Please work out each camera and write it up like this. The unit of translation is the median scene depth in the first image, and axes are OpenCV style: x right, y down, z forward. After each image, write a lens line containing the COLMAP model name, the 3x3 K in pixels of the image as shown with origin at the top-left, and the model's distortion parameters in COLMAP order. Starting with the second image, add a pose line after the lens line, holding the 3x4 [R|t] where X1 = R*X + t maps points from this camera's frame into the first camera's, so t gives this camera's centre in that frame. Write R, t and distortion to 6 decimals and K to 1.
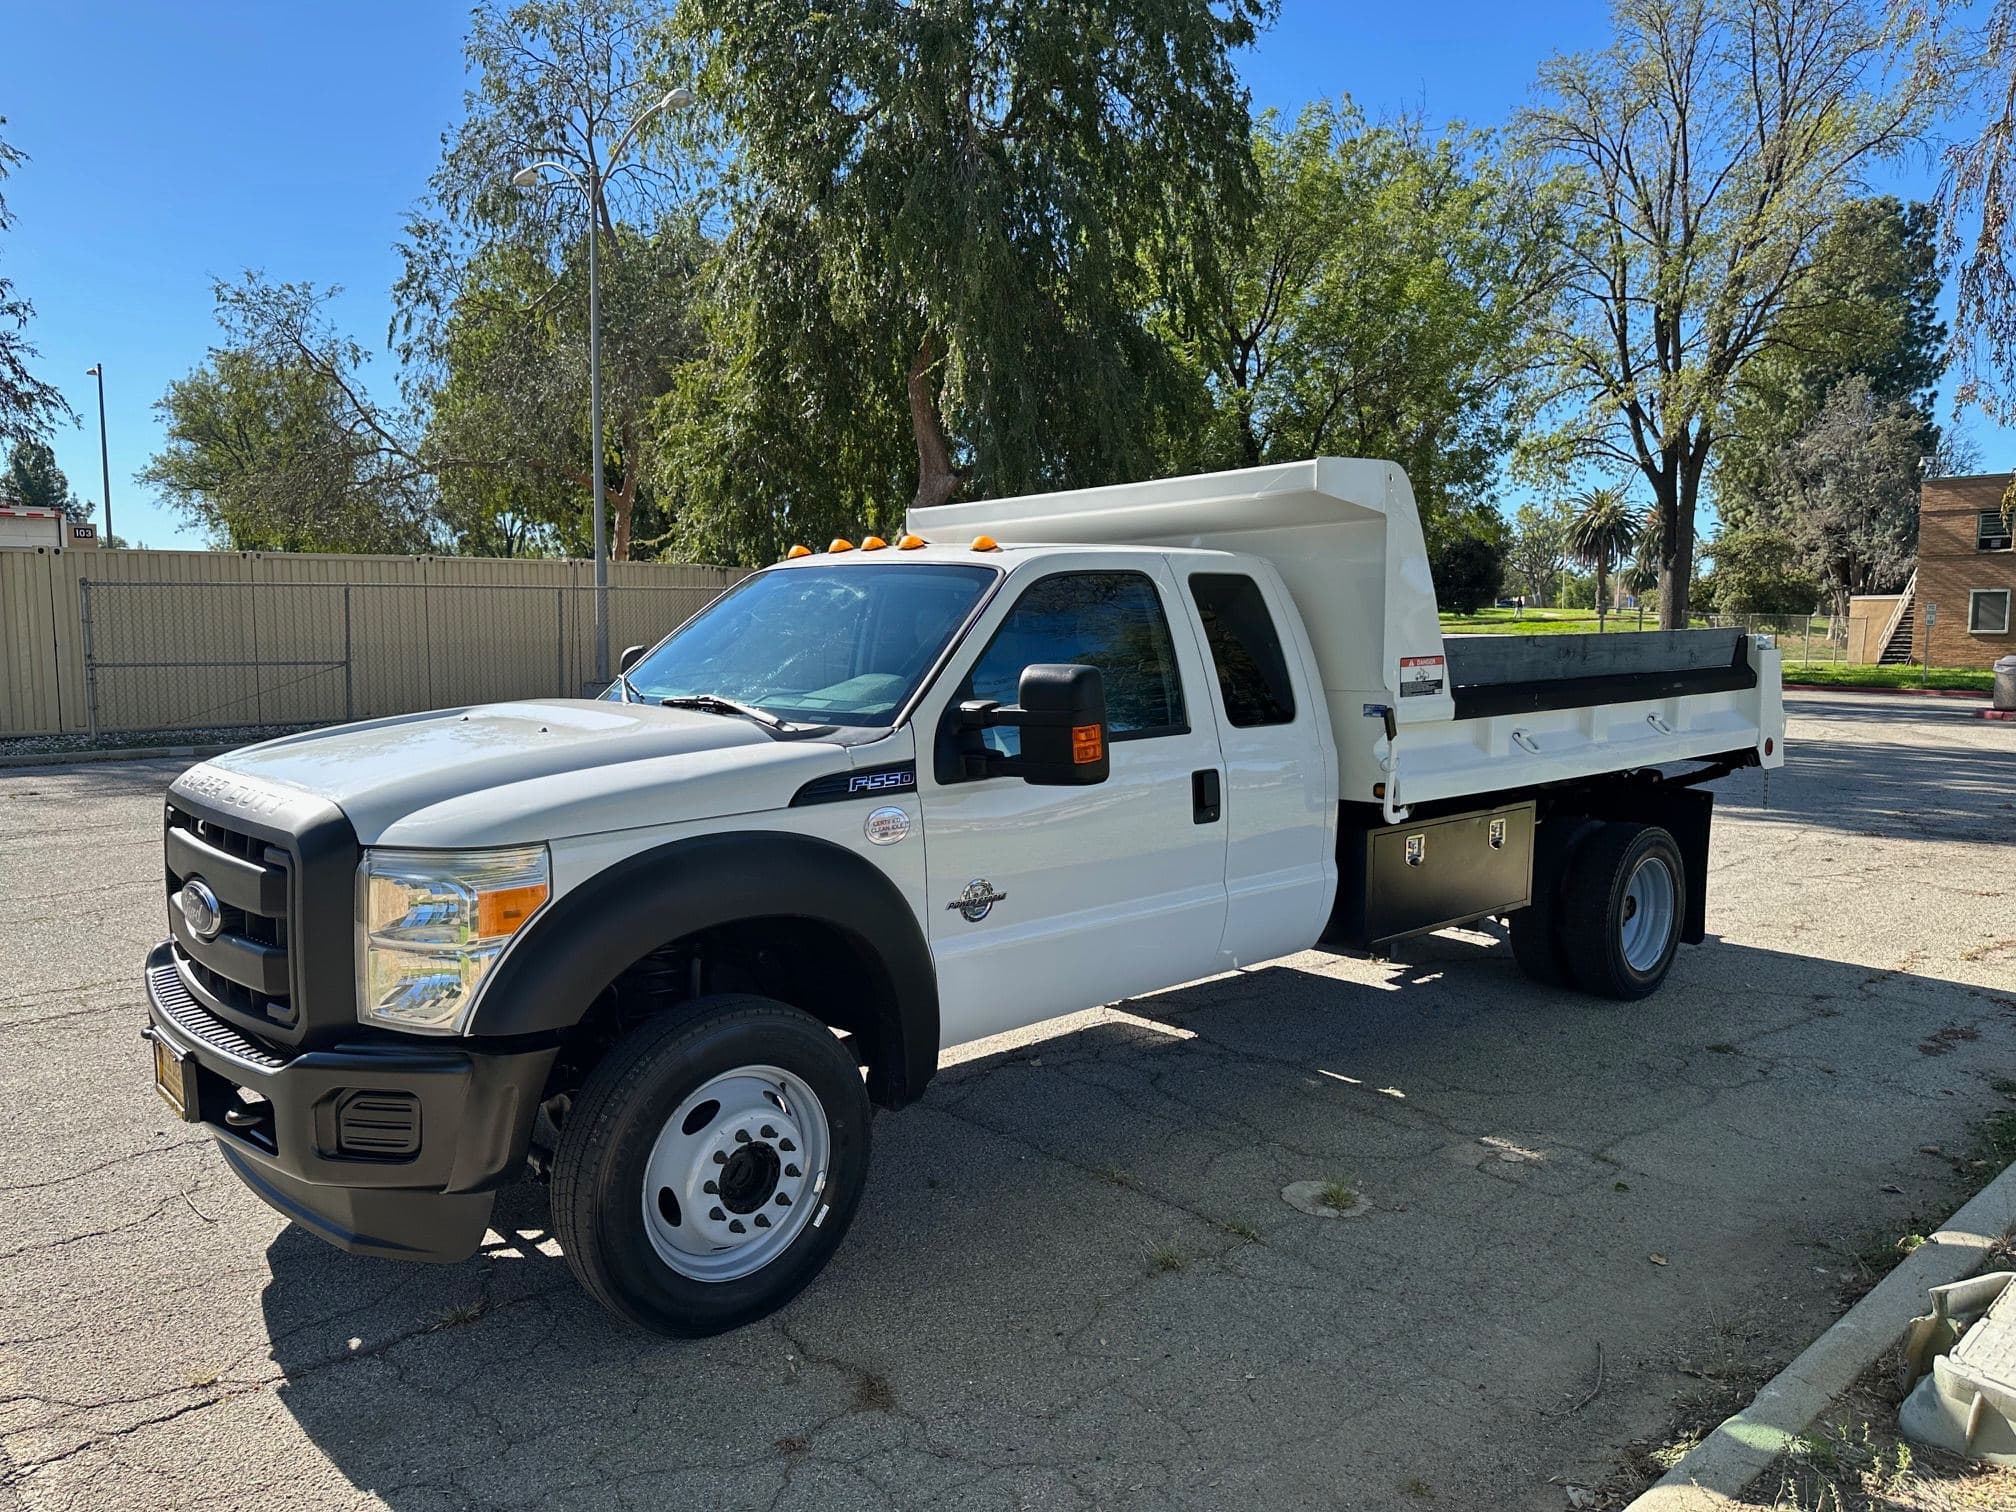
lens RADIAL K [[1397.2, 0, 987.9], [0, 1397.2, 763.1], [0, 0, 1]] dist [0.072510, -0.073217]
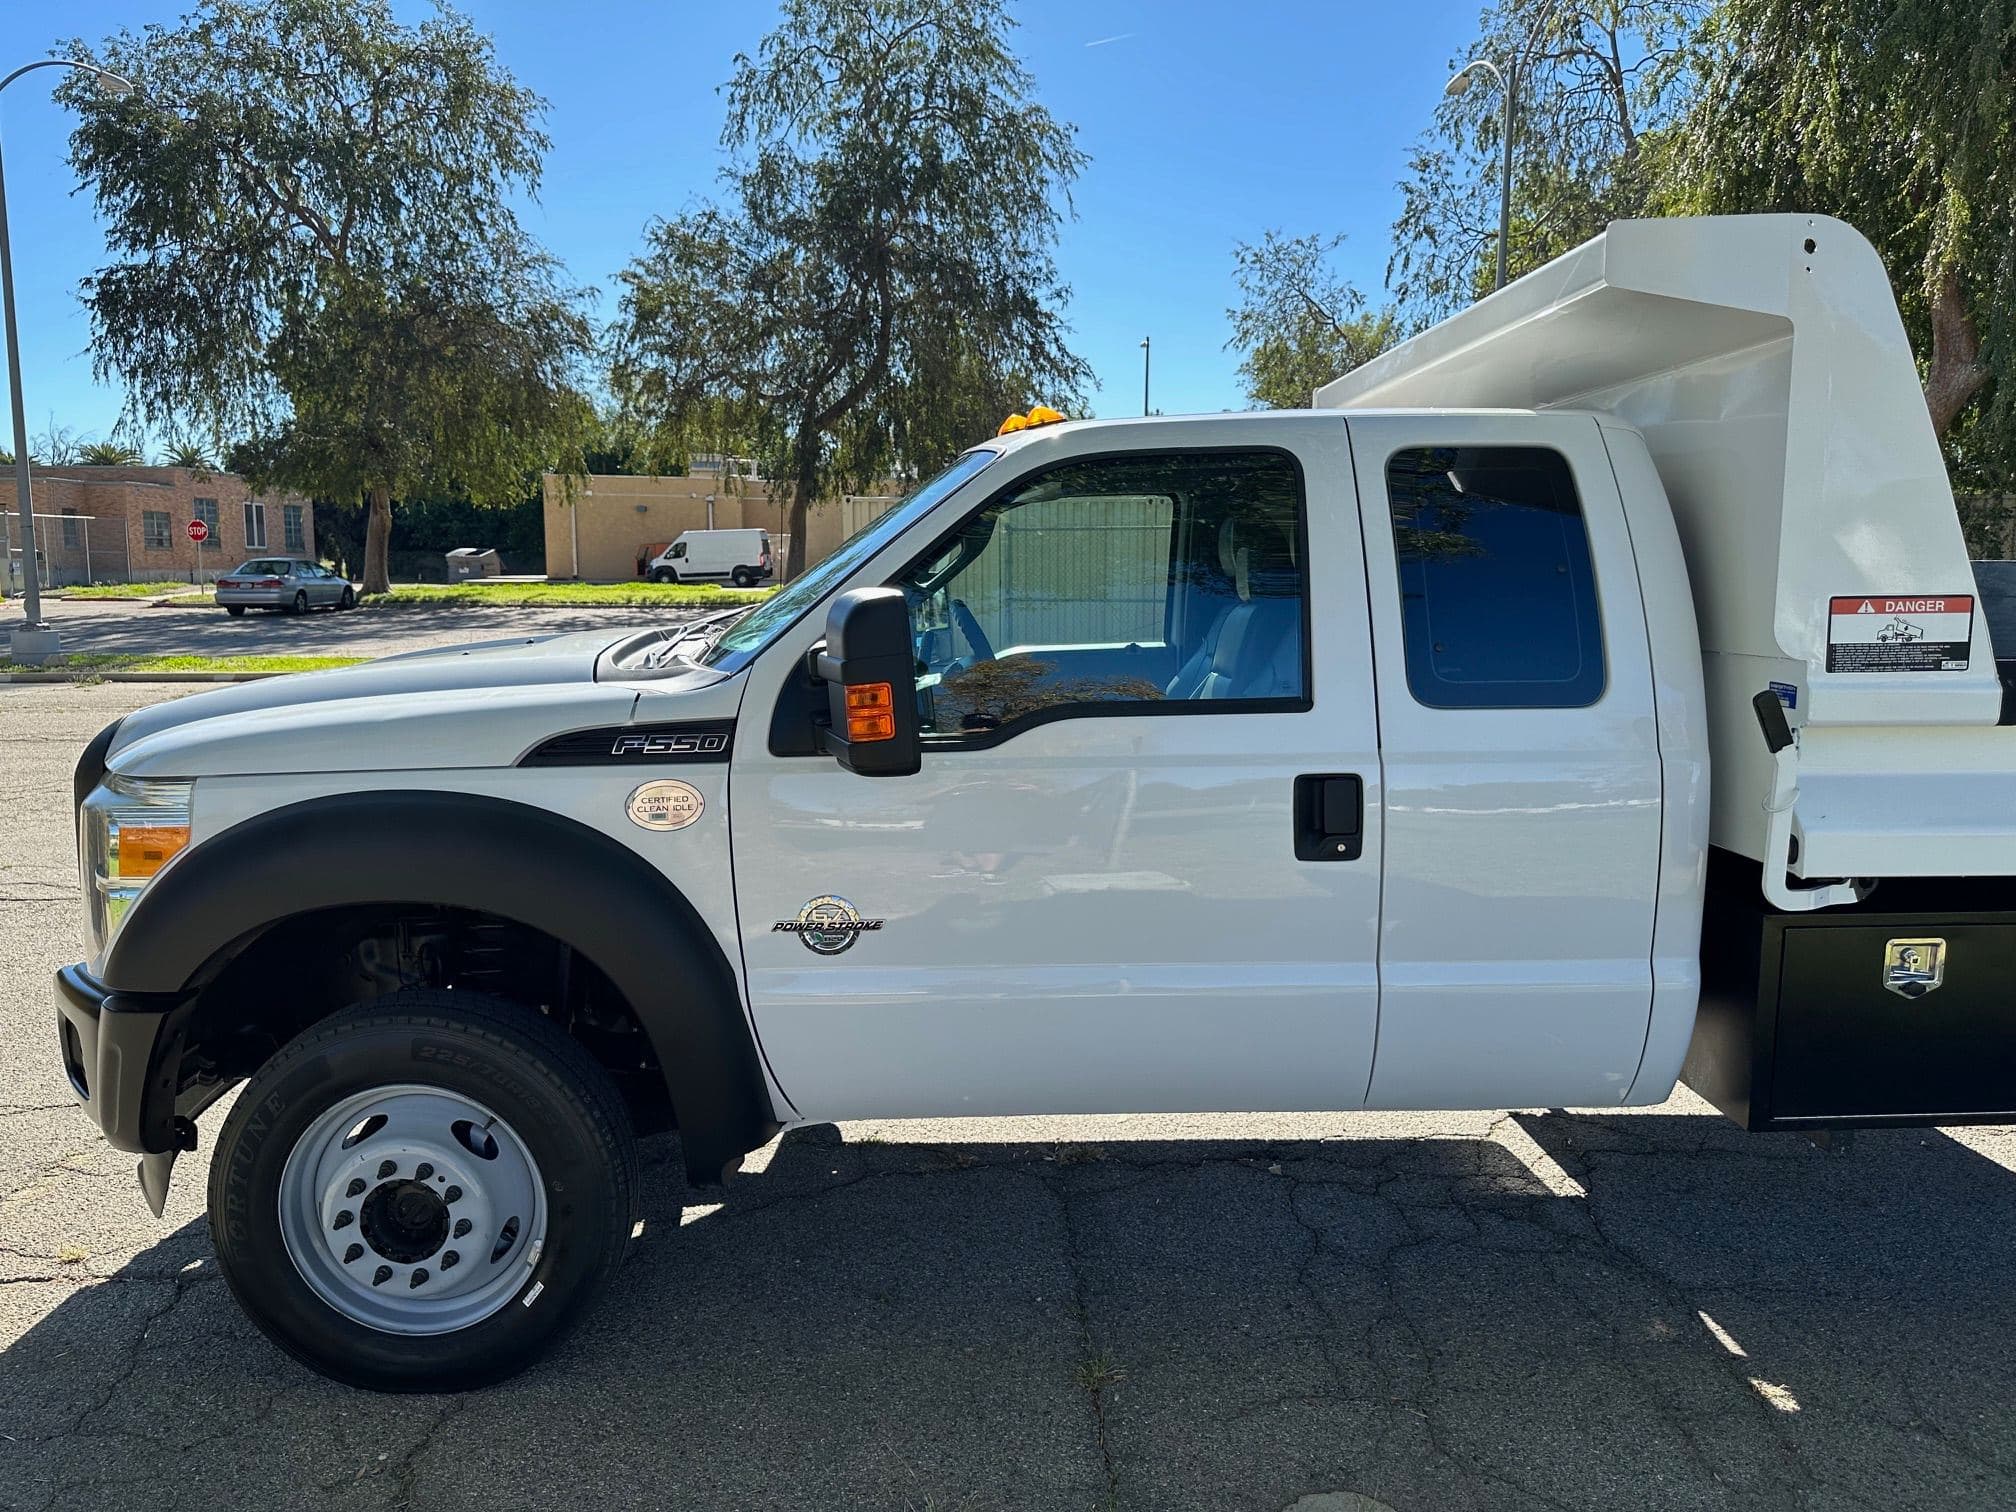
lens RADIAL K [[1429.6, 0, 1004.3], [0, 1429.6, 750.5], [0, 0, 1]] dist [0.039018, -0.057436]
pose [[0.771947, 0.084582, -0.630035, 0.382153], [-0.065921, 0.996416, 0.052998, -0.024962], [0.632260, 0.000621, 0.774756, 0.376612]]
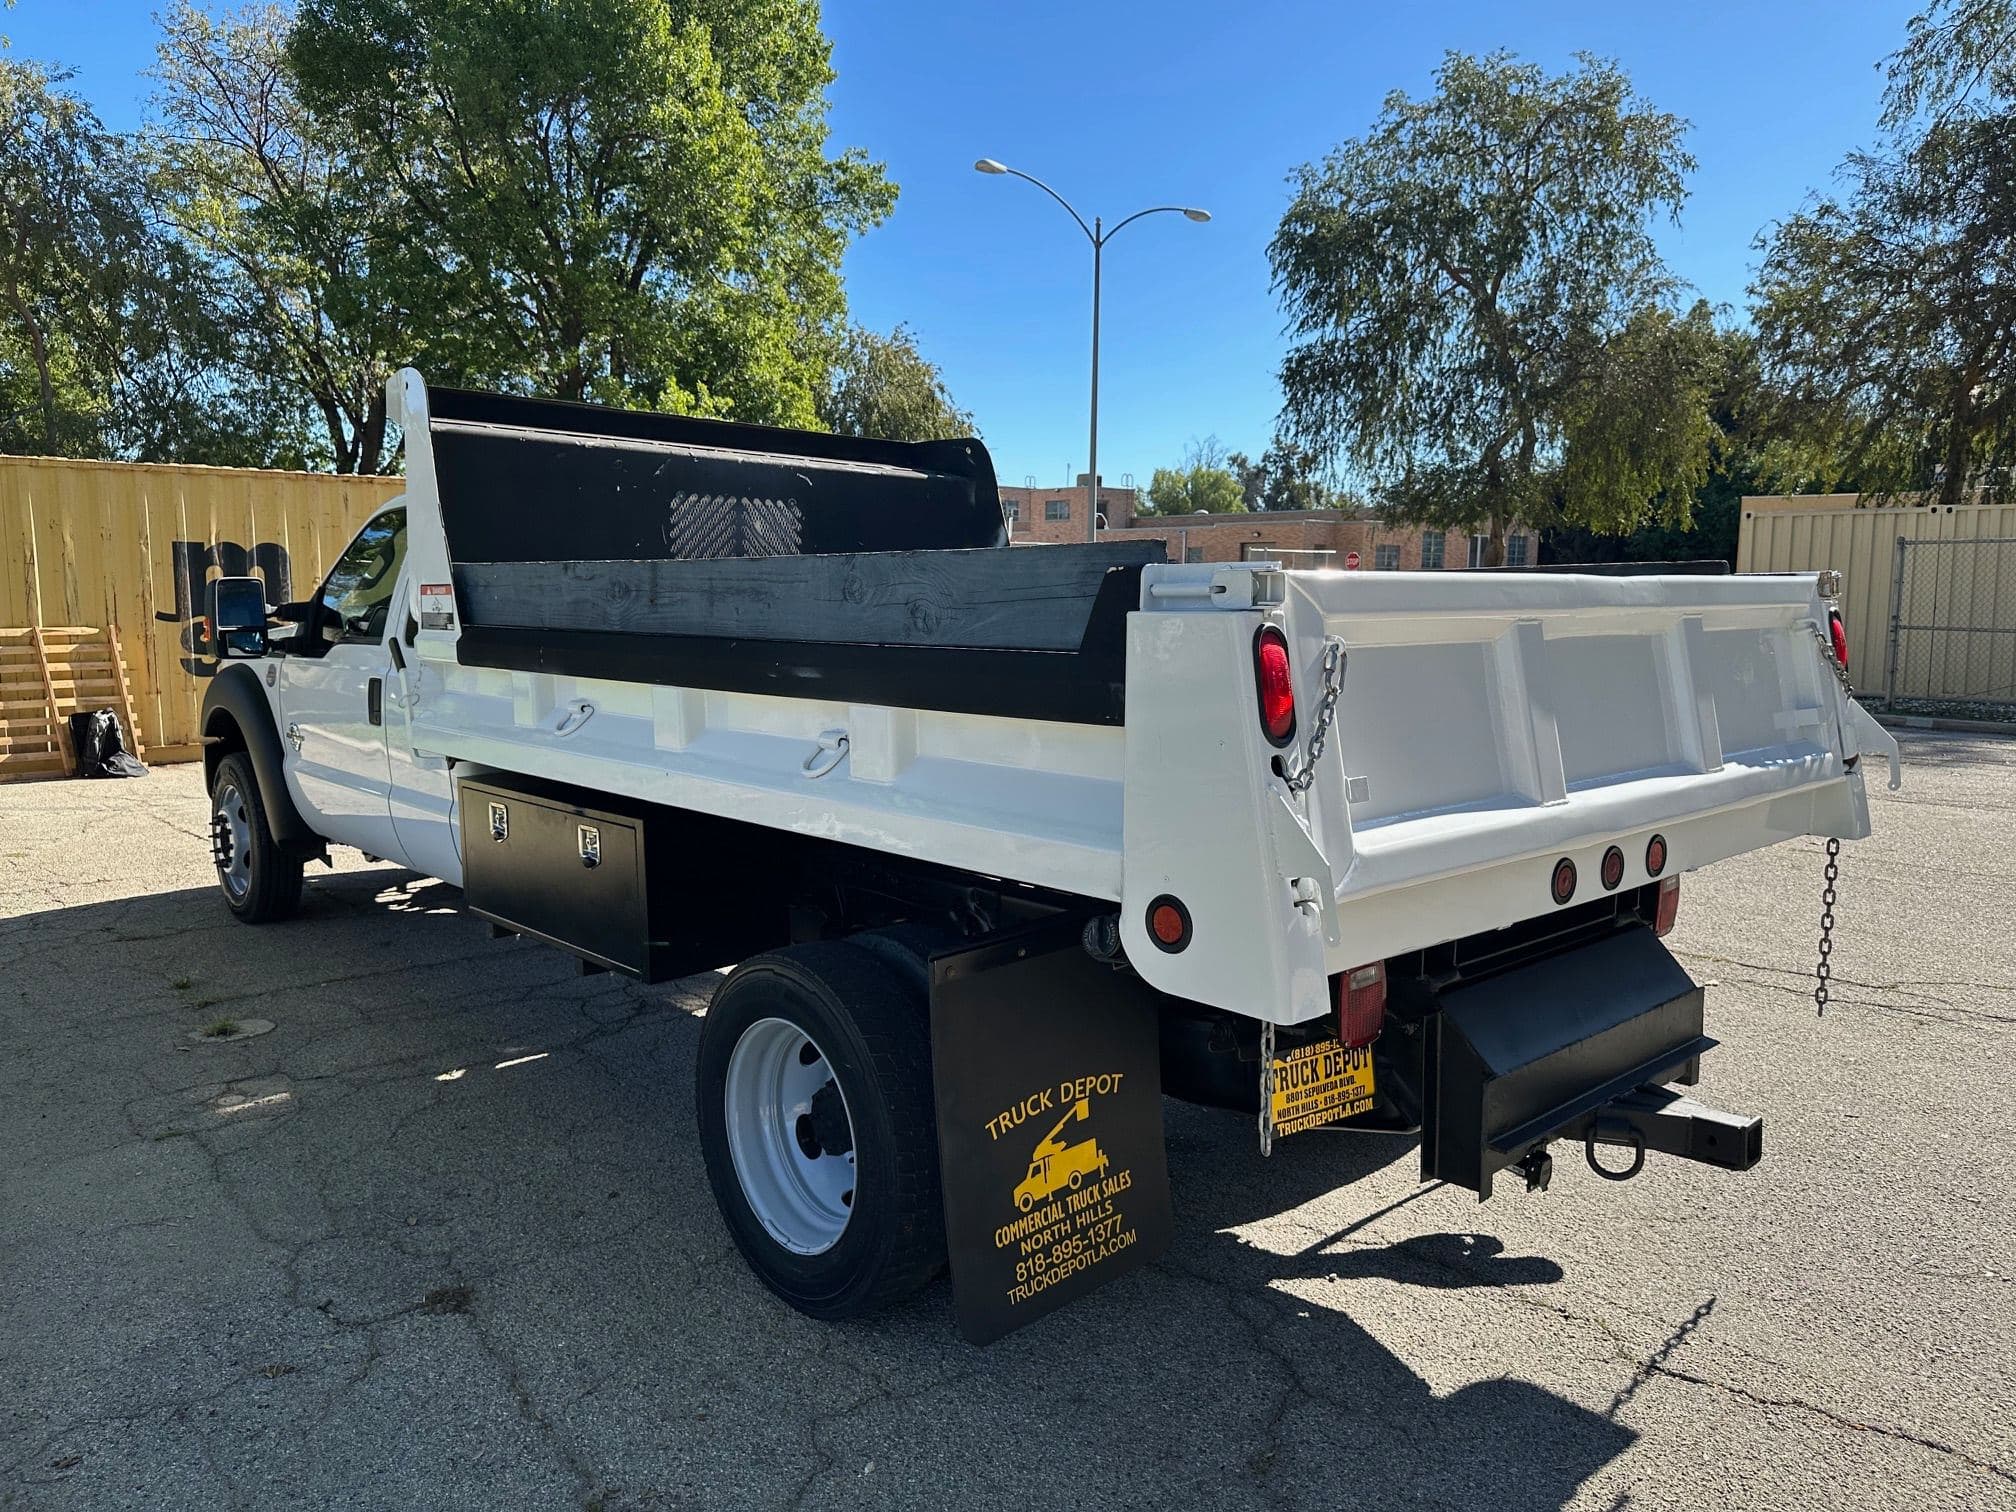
lens RADIAL K [[1429.2, 0, 1010.3], [0, 1429.2, 756.8], [0, 0, 1]] dist [0.039609, -0.052095]
pose [[0.010034, 0.119267, -0.992811, 1.167574], [-0.106947, 0.987295, 0.117524, -0.110203], [0.994214, 0.104999, 0.022662, 1.307717]]
